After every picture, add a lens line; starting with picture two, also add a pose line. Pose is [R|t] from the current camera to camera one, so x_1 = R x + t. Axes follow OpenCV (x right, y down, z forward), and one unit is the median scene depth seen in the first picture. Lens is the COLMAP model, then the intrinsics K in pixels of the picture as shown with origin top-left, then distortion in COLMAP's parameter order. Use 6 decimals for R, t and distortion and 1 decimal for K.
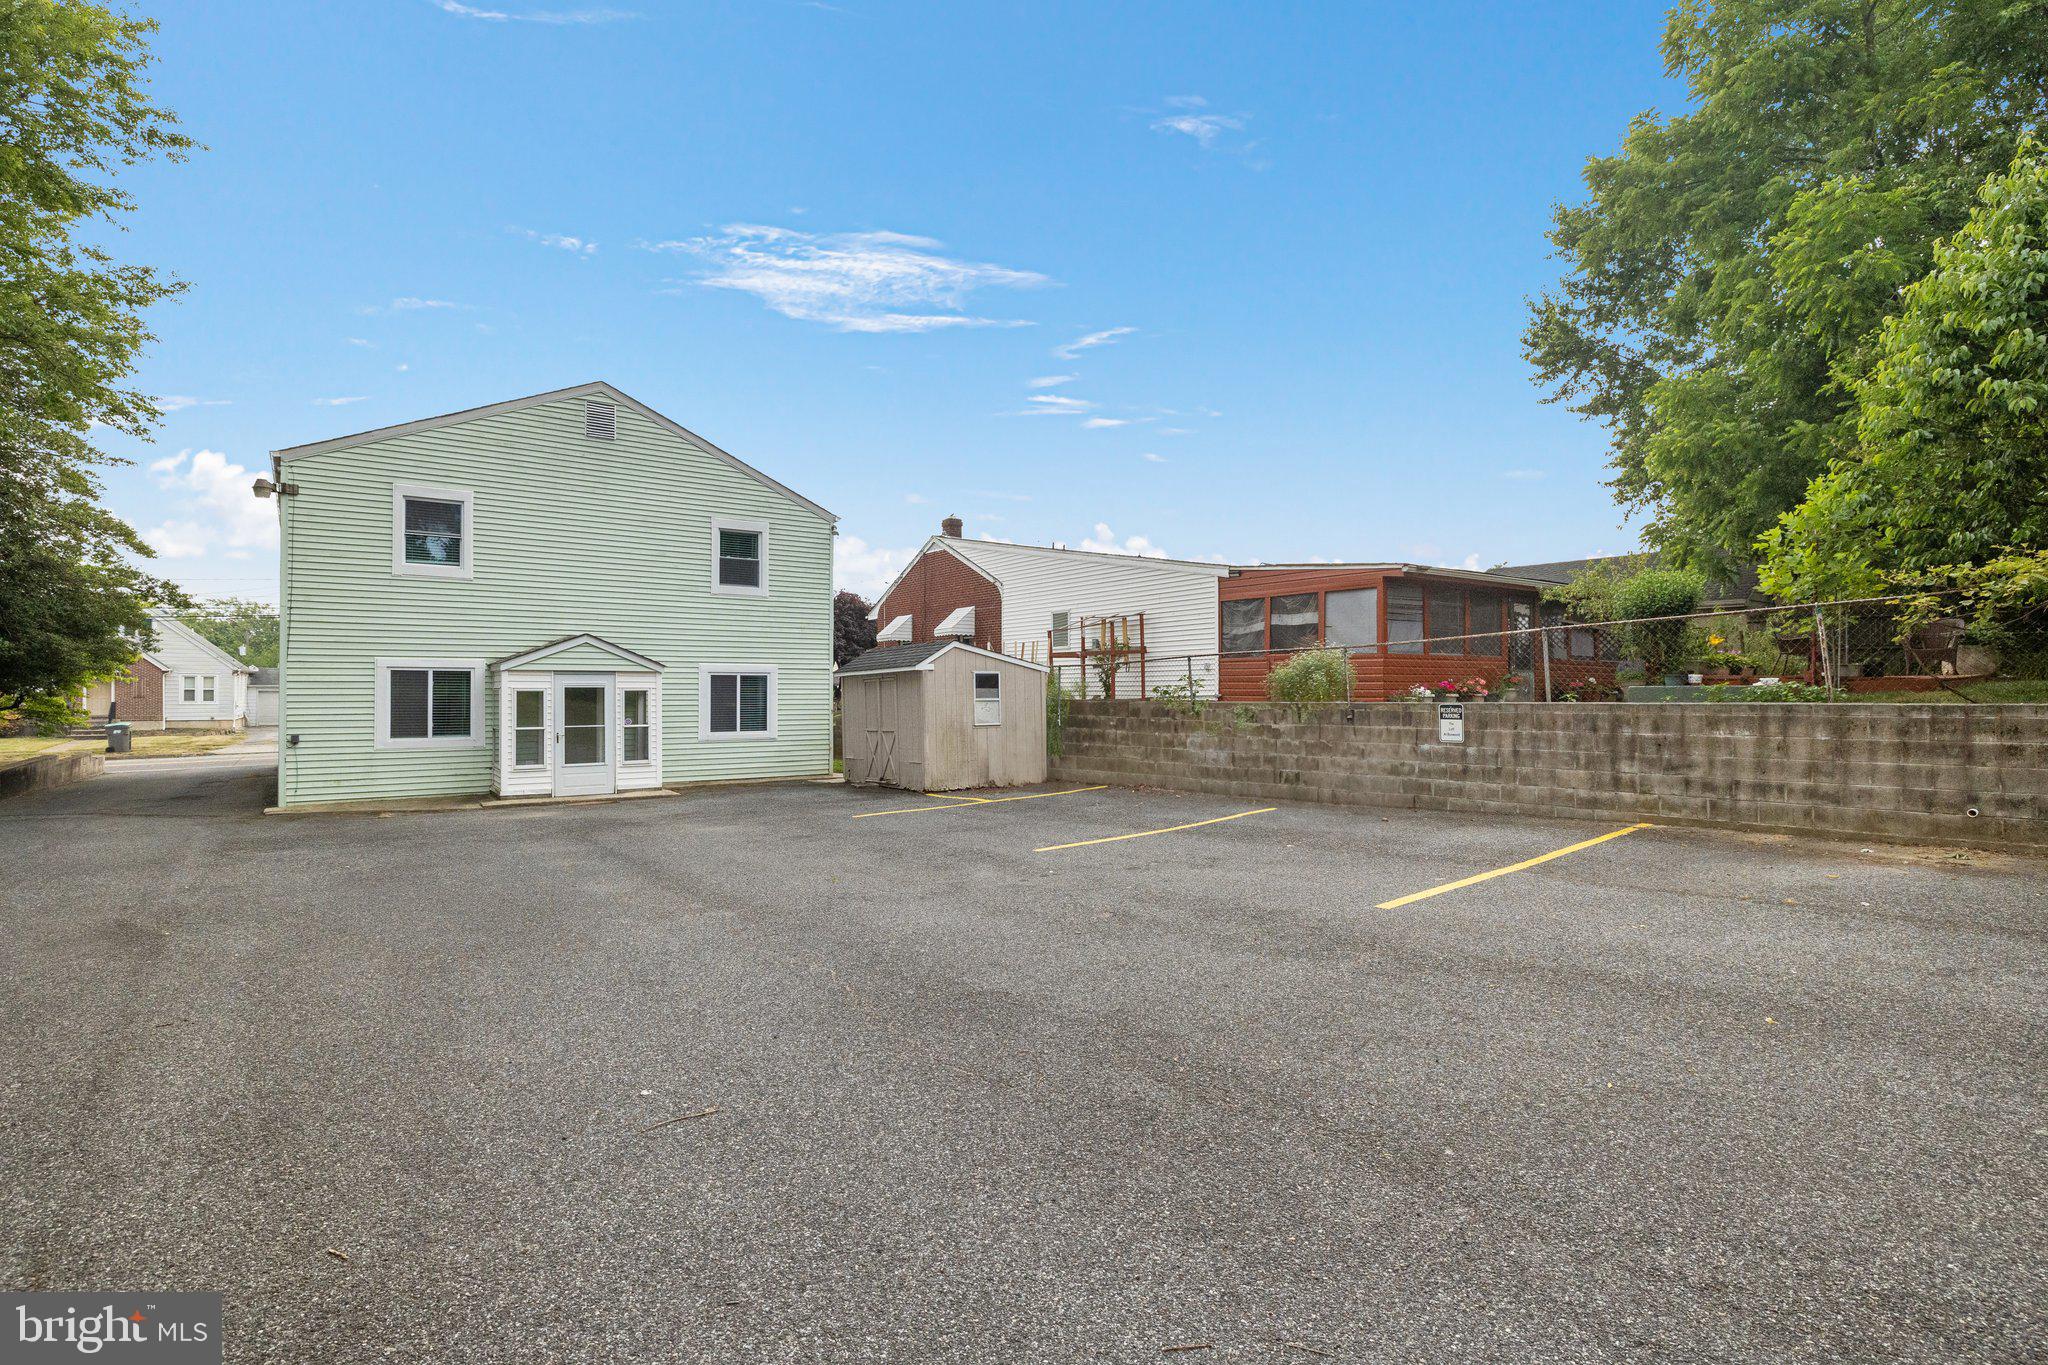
lens RADIAL K [[972.7, 0, 1026.6], [0, 972.7, 688.0], [0, 0, 1]] dist [-0.001200, 0.000299]
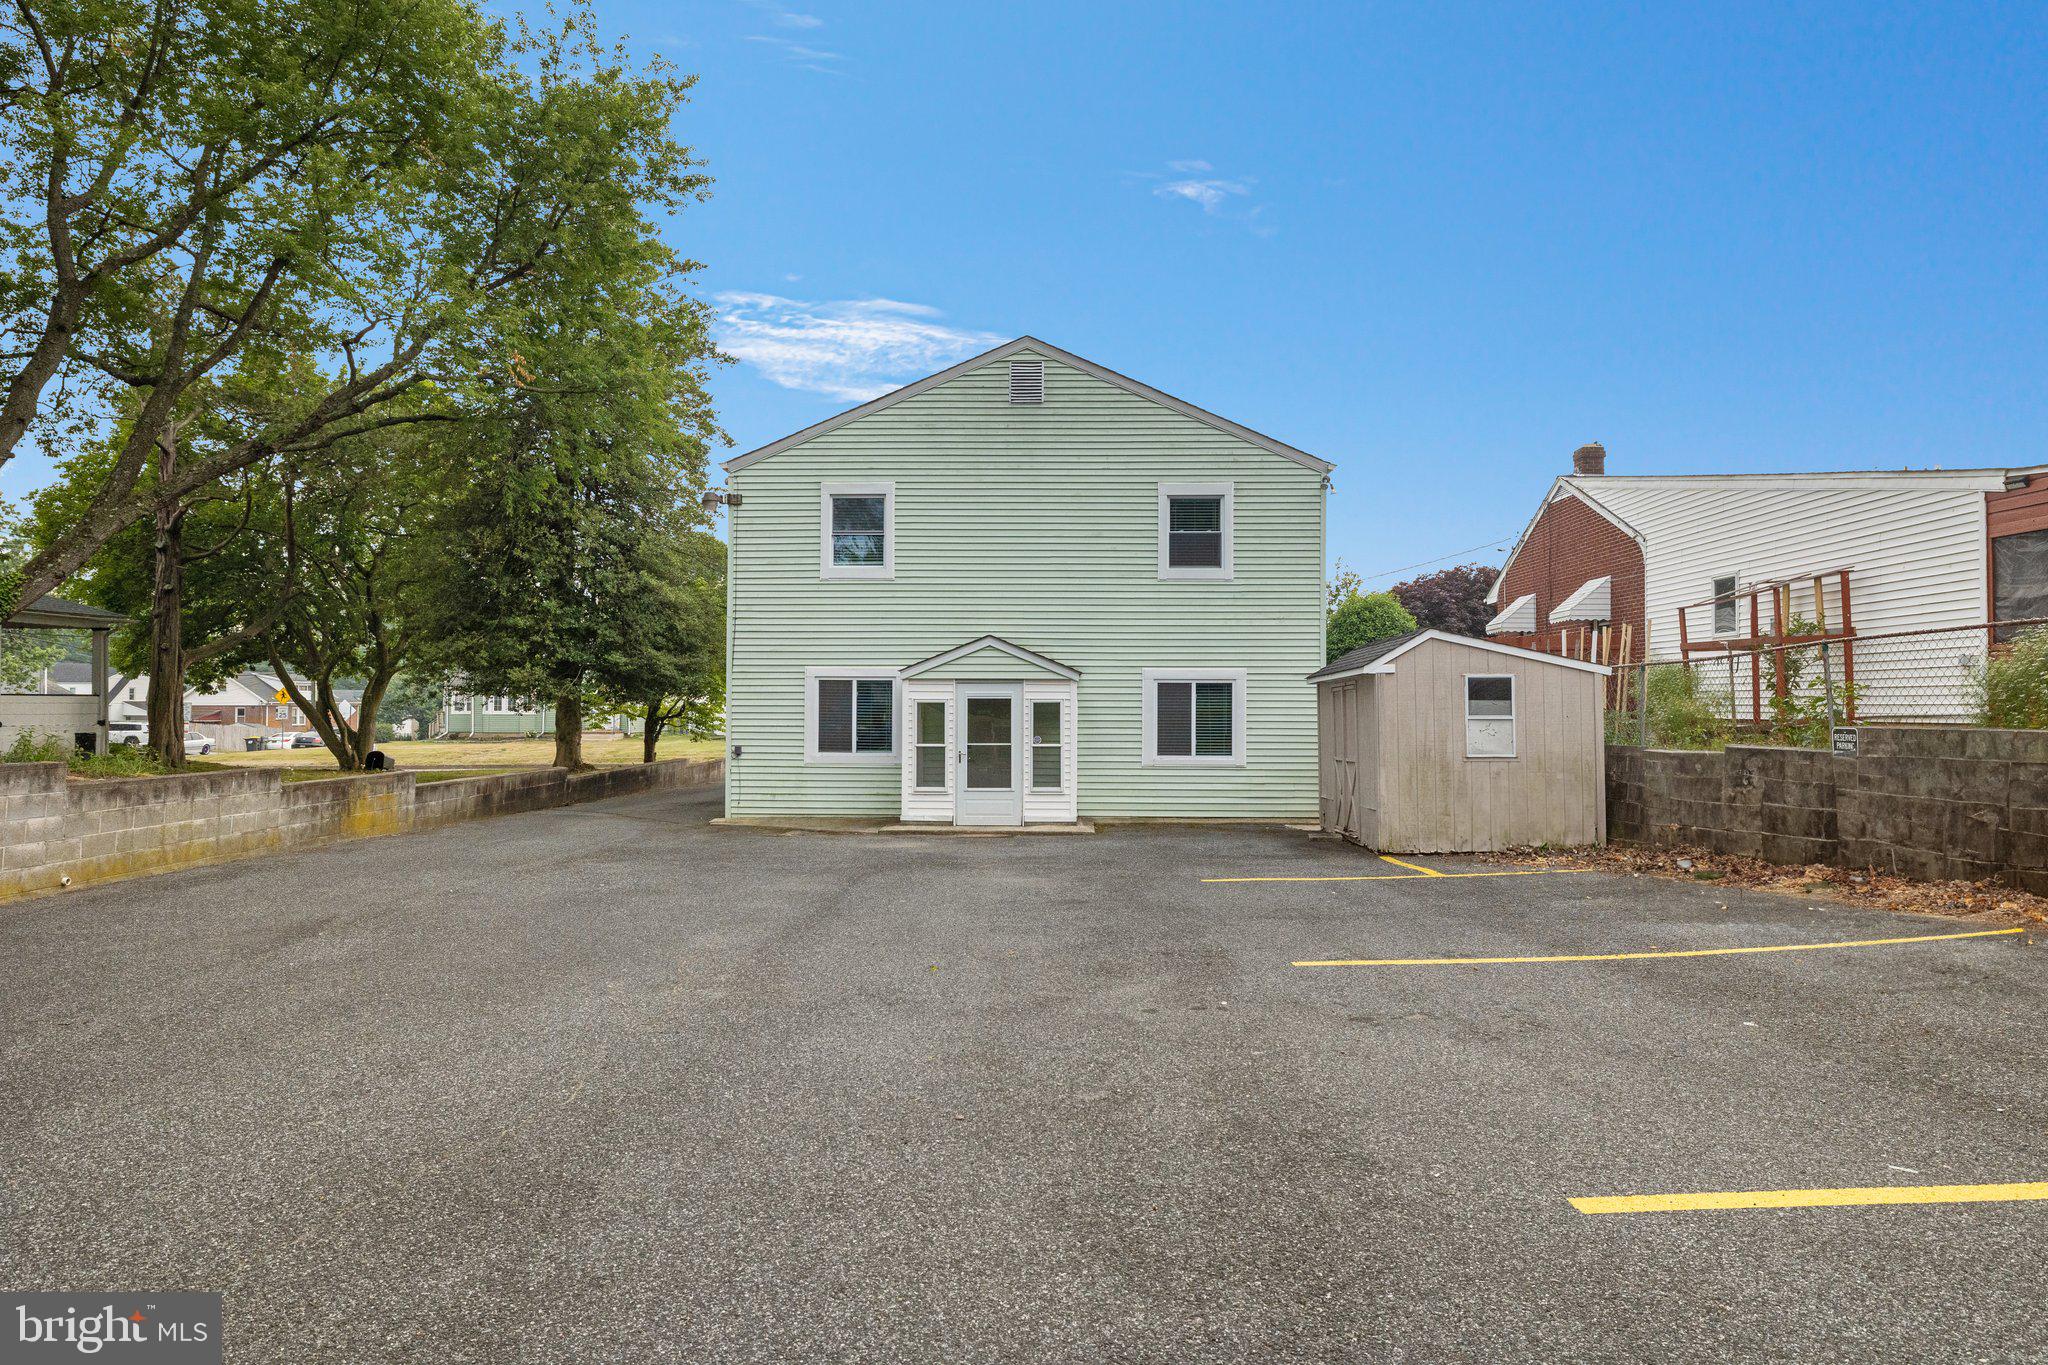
lens RADIAL K [[1213.9, 0, 1017.8], [0, 1213.9, 680.7], [0, 0, 1]] dist [0.000625, -0.001248]
pose [[0.793872, -0.007988, -0.608033, 0.205848], [-0.001443, 0.999886, -0.015021, -0.000197], [0.608084, 0.012802, 0.793770, 0.171257]]
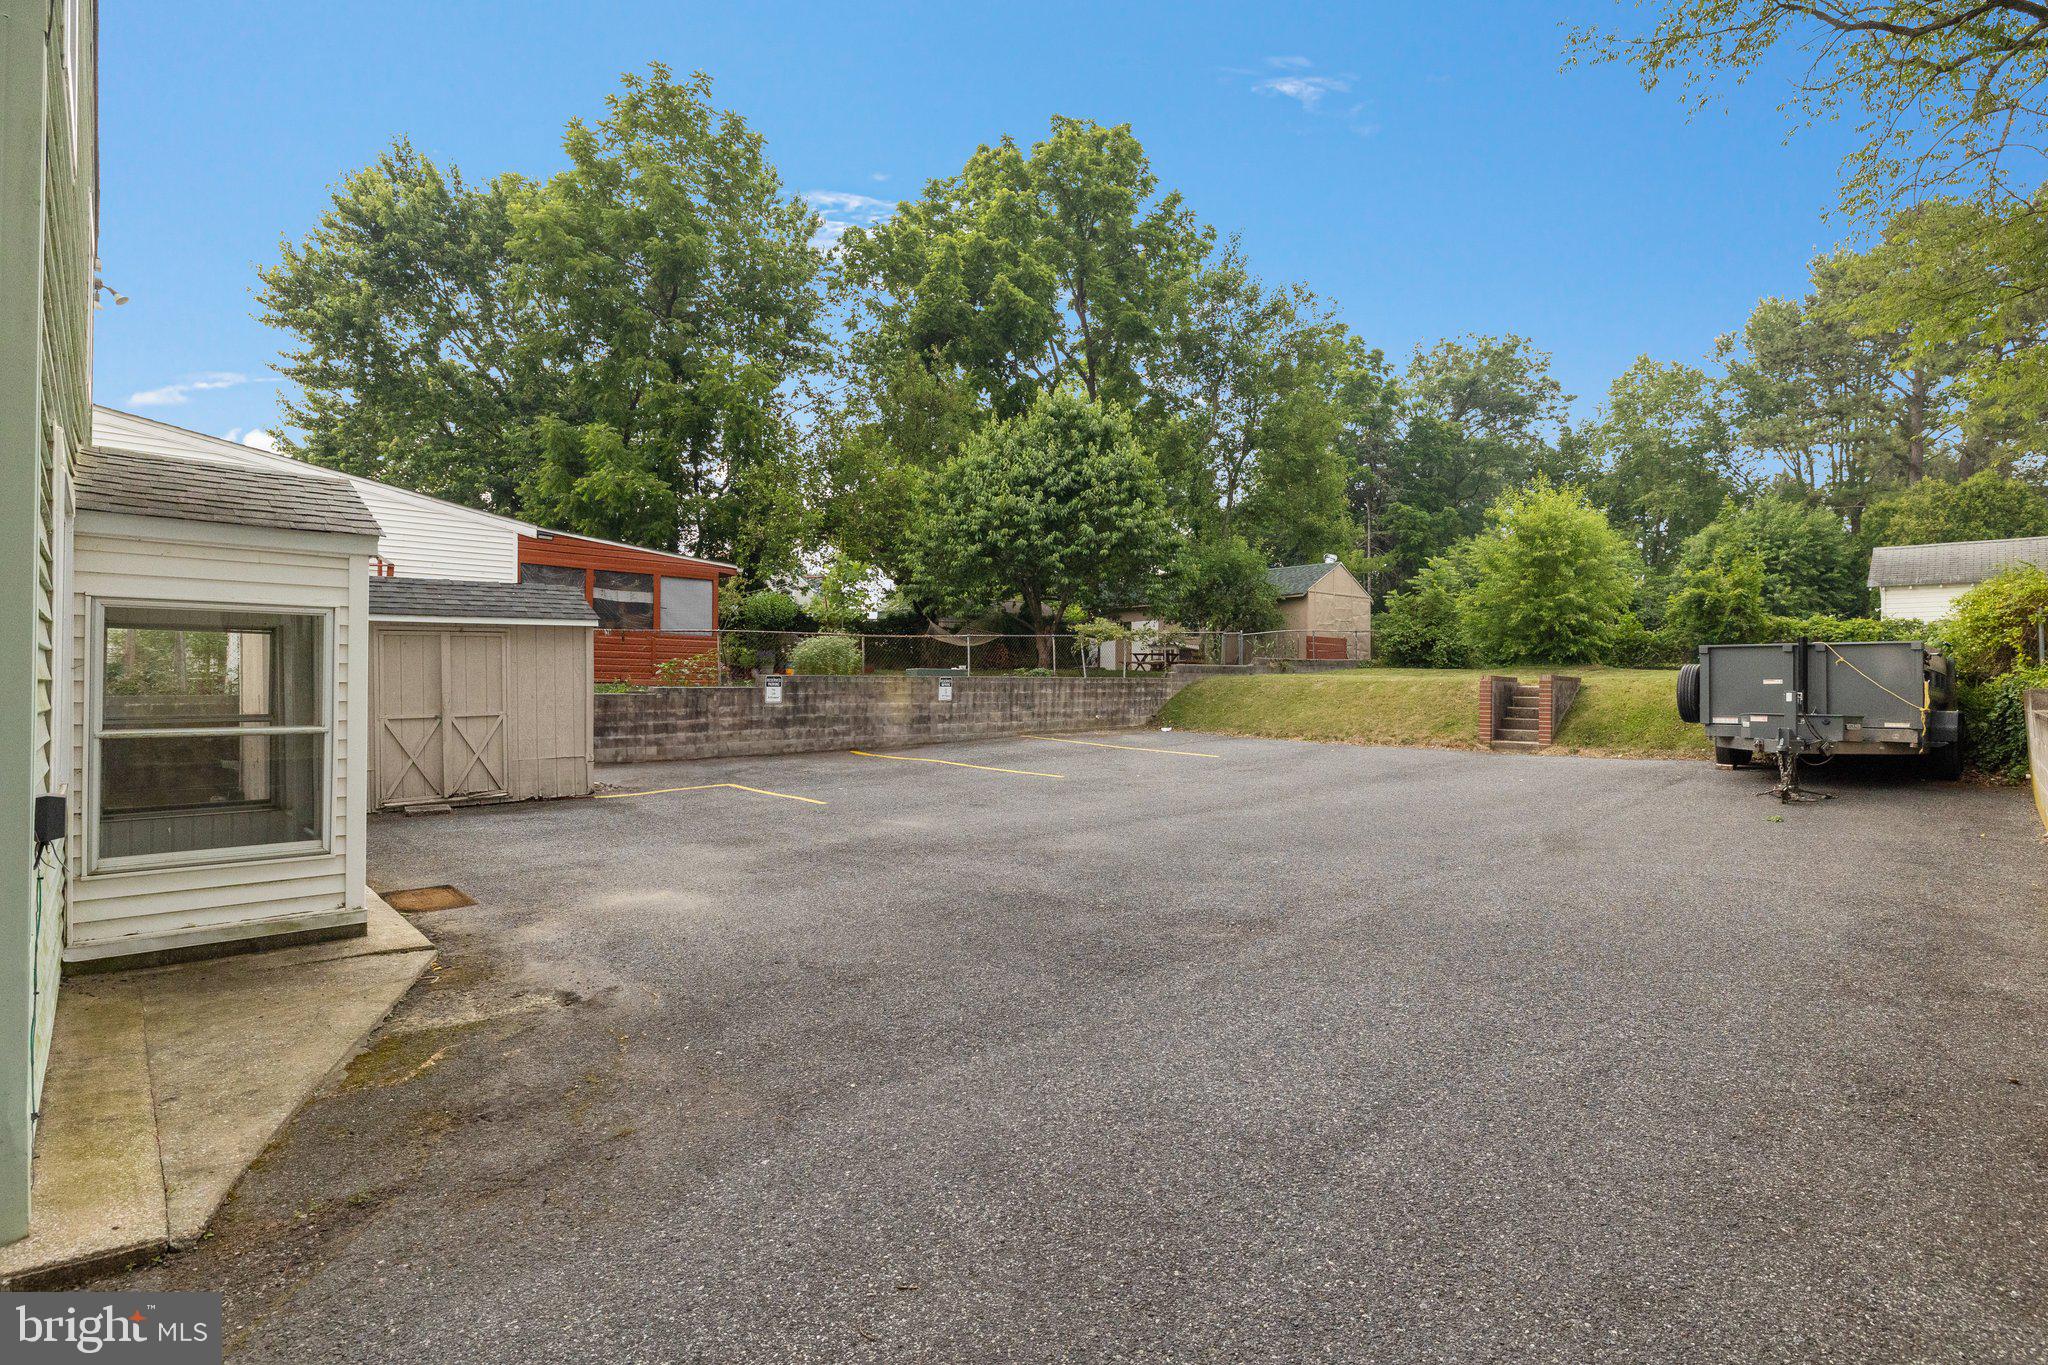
lens RADIAL K [[972.7, 0, 1019.1], [0, 972.7, 681.4], [0, 0, 1]] dist [-0.001200, 0.000299]
pose [[-0.107981, 0.002719, 0.994149, -0.835662], [-0.011179, 0.999930, -0.003949, 0.019967], [-0.994090, -0.011540, -0.107943, 0.734054]]
